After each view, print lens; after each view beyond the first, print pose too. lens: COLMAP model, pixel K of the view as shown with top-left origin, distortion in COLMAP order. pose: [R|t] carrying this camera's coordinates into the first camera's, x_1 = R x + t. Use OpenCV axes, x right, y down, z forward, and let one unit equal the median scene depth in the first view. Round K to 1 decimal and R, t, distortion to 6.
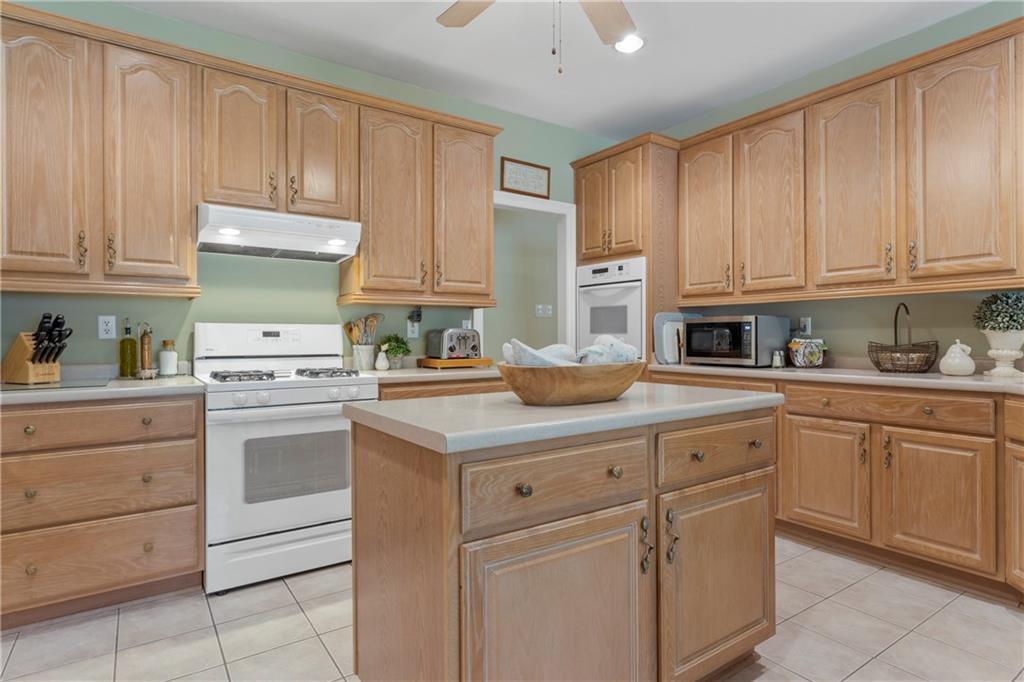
lens RADIAL K [[543.5, 0, 504.0], [0, 543.5, 337.1], [0, 0, 1]] dist [0.001271, -0.000112]
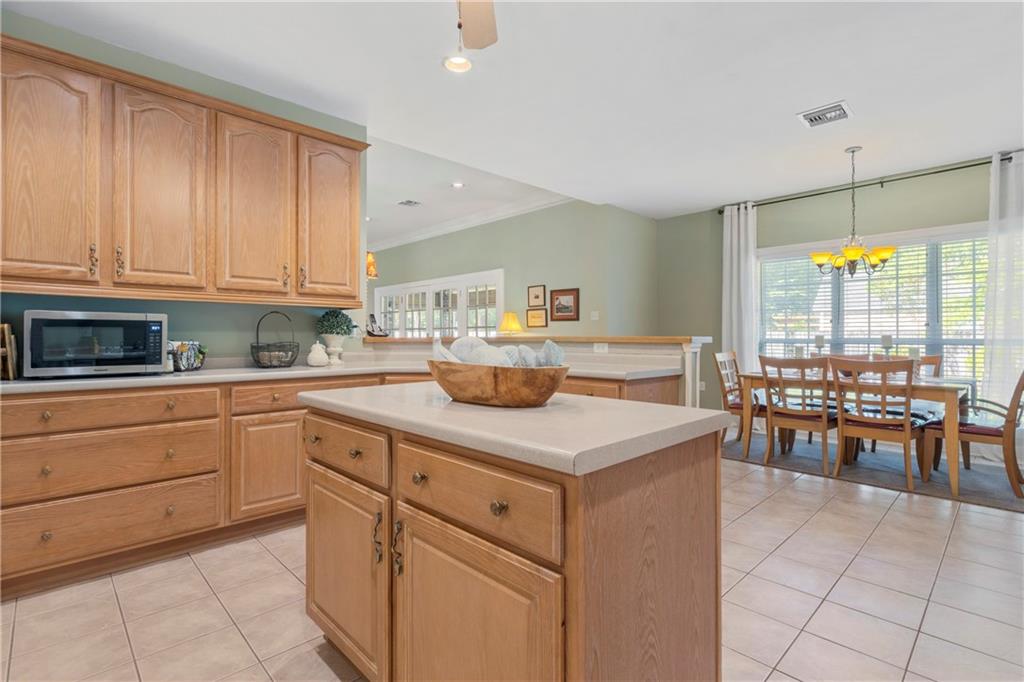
lens RADIAL K [[484.7, 0, 512.8], [0, 484.7, 336.7], [0, 0, 1]] dist [-0.001340, 0.002887]
pose [[-0.176901, 0.006009, 0.984210, -0.420916], [0.002969, 0.999980, -0.005571, 0.002282], [-0.984224, 0.001936, -0.176915, 0.620863]]
